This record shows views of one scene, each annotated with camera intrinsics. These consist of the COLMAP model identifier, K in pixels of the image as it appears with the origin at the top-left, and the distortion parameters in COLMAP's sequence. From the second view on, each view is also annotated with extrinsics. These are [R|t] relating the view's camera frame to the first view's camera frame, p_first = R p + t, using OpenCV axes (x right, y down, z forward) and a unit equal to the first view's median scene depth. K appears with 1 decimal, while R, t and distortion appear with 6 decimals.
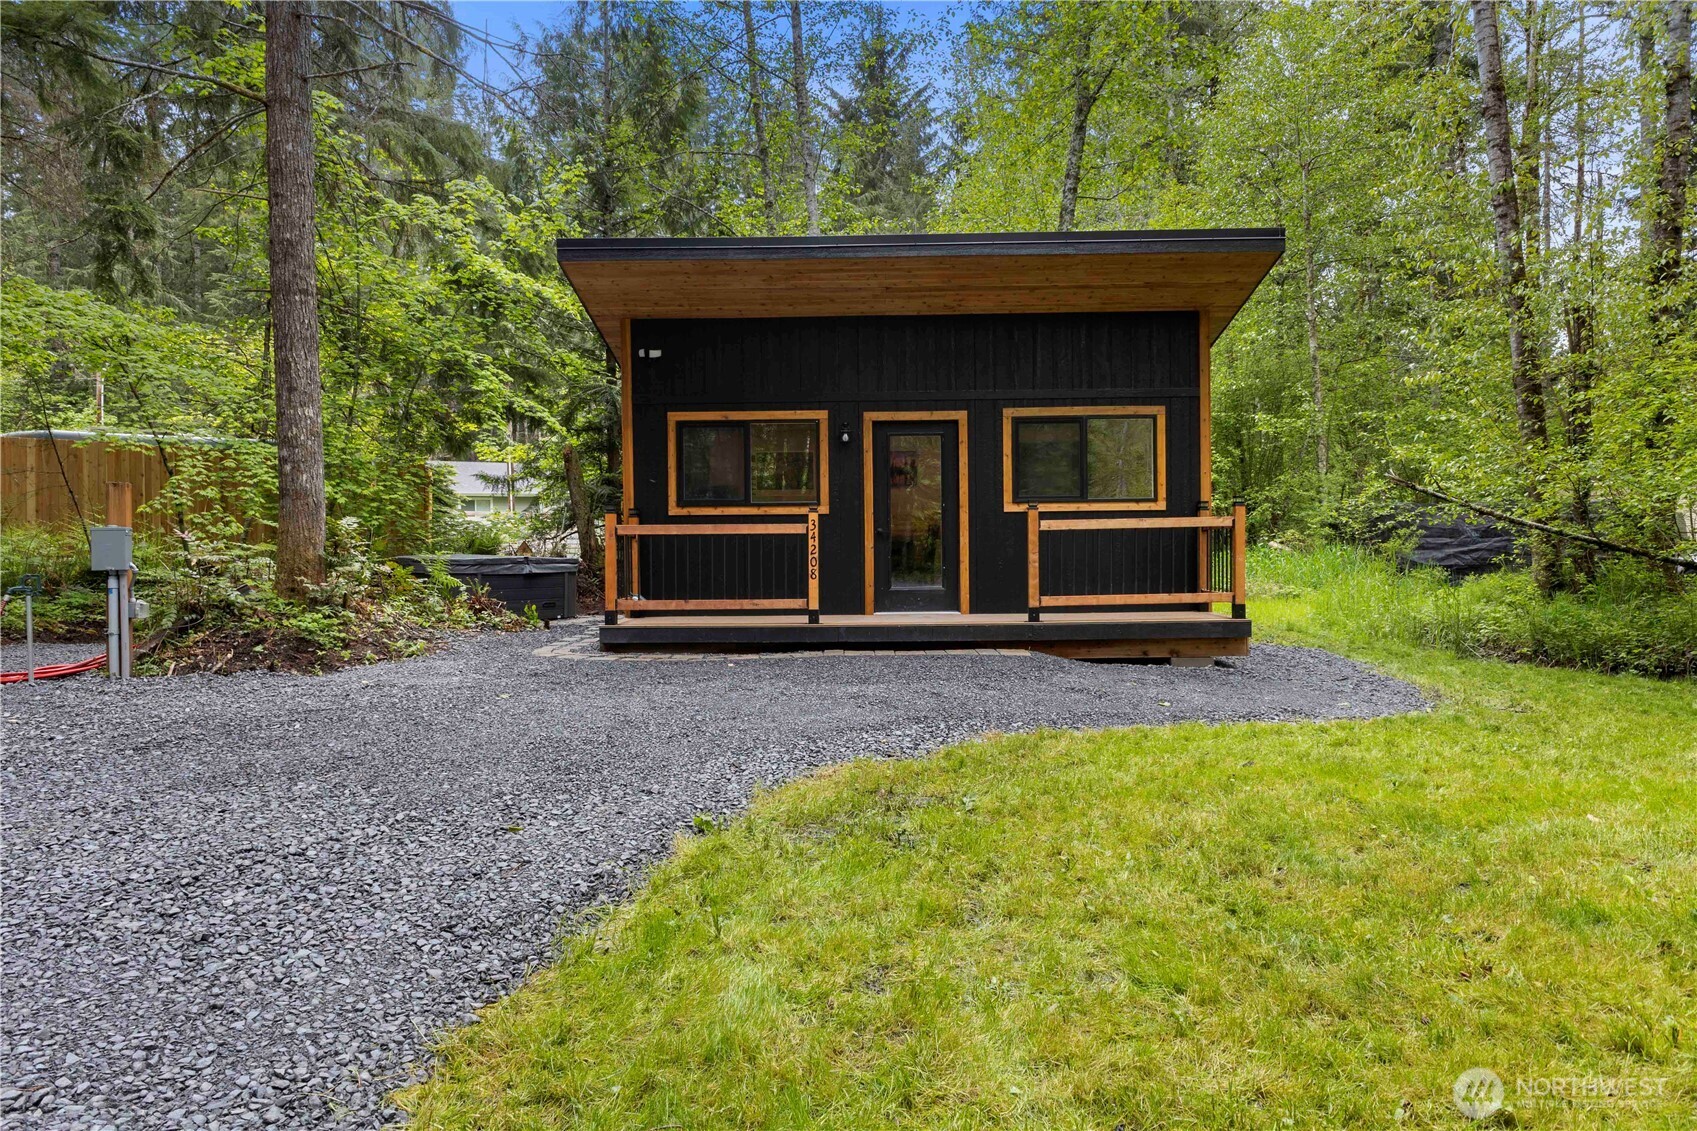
lens RADIAL K [[1060.8, 0, 854.6], [0, 1060.8, 564.8], [0, 0, 1]] dist [0.004584, 0.000213]
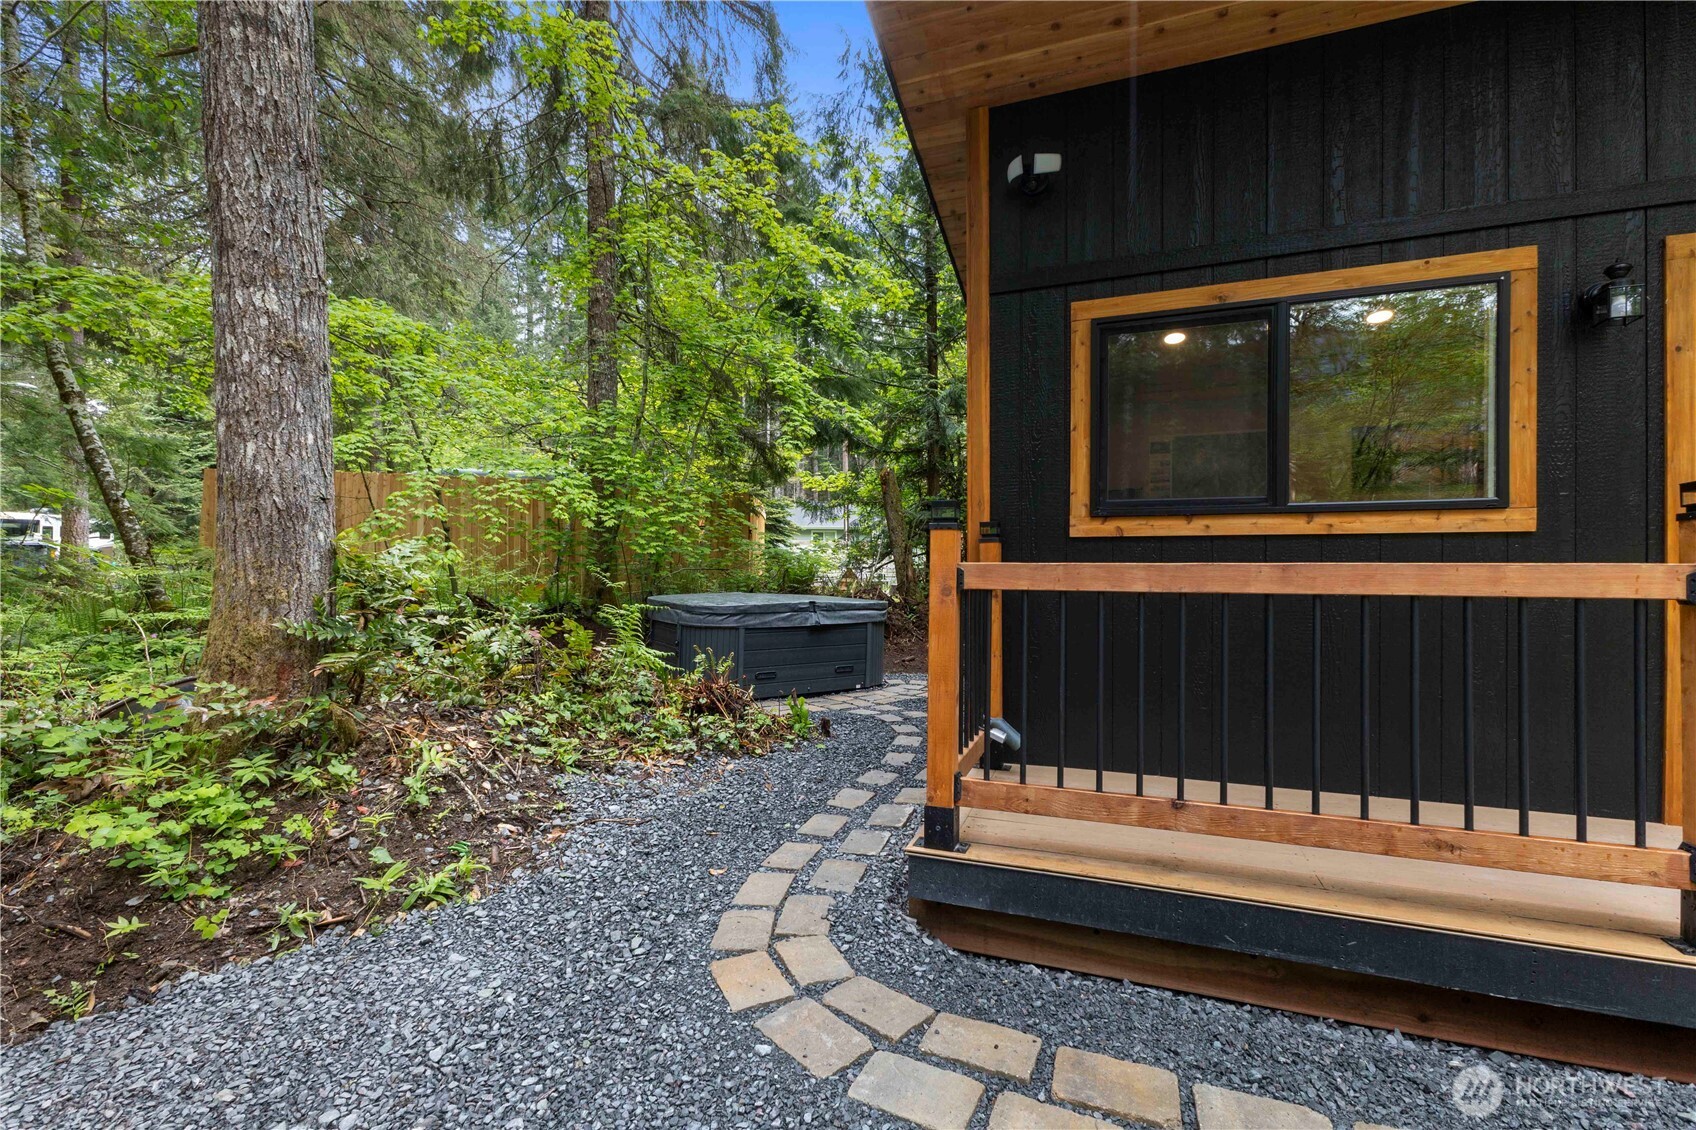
lens RADIAL K [[735.7, 0, 848.4], [0, 735.7, 562.6], [0, 0, 1]] dist [0.004348, -0.002350]
pose [[0.945851, 0.009232, -0.324471, -0.133776], [-0.016577, 0.999665, -0.019879, -0.023595], [0.324179, 0.024181, 0.945687, 0.560730]]
